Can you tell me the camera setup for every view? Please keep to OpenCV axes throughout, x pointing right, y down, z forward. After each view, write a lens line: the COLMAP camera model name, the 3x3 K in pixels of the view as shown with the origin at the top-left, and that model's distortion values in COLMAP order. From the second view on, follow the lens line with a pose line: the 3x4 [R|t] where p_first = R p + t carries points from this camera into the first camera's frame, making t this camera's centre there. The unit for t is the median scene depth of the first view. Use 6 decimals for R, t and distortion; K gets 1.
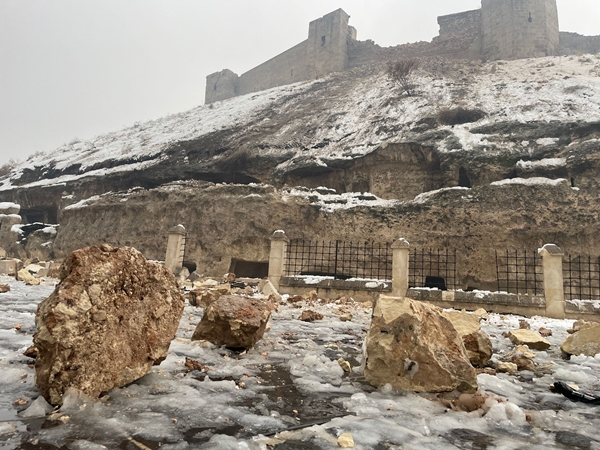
lens RADIAL K [[454.8, 0, 301.8], [0, 454.8, 225.0], [0, 0, 1]] dist [0.074655, -0.087044]
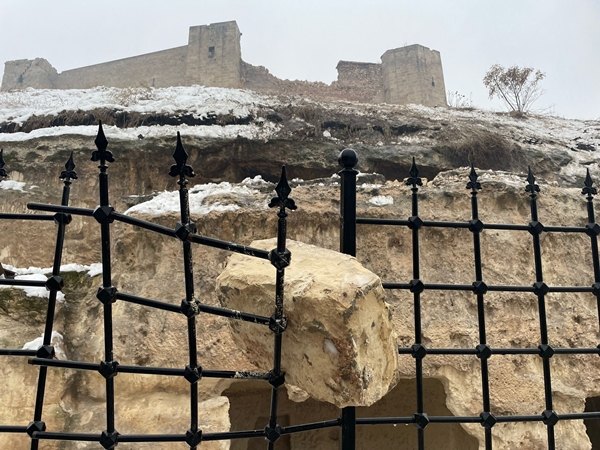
lens RADIAL K [[454.8, 0, 298.1], [0, 454.8, 231.1], [0, 0, 1]] dist [0.074655, -0.087044]
pose [[0.861481, 0.079333, 0.501555, -0.563396], [-0.024354, 0.993039, -0.115243, 0.006176], [-0.507206, 0.087065, 0.857416, 0.702834]]
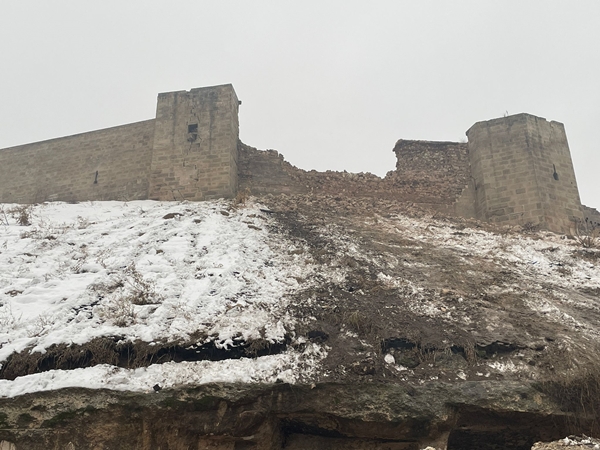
lens RADIAL K [[841.9, 0, 303.2], [0, 841.9, 225.0], [0, 0, 1]] dist [0.085799, 0.000000]
pose [[0.875982, 0.169172, 0.451703, -0.689459], [-0.022144, 0.949594, -0.312699, -0.046647], [-0.481835, 0.263916, 0.835574, 0.530062]]
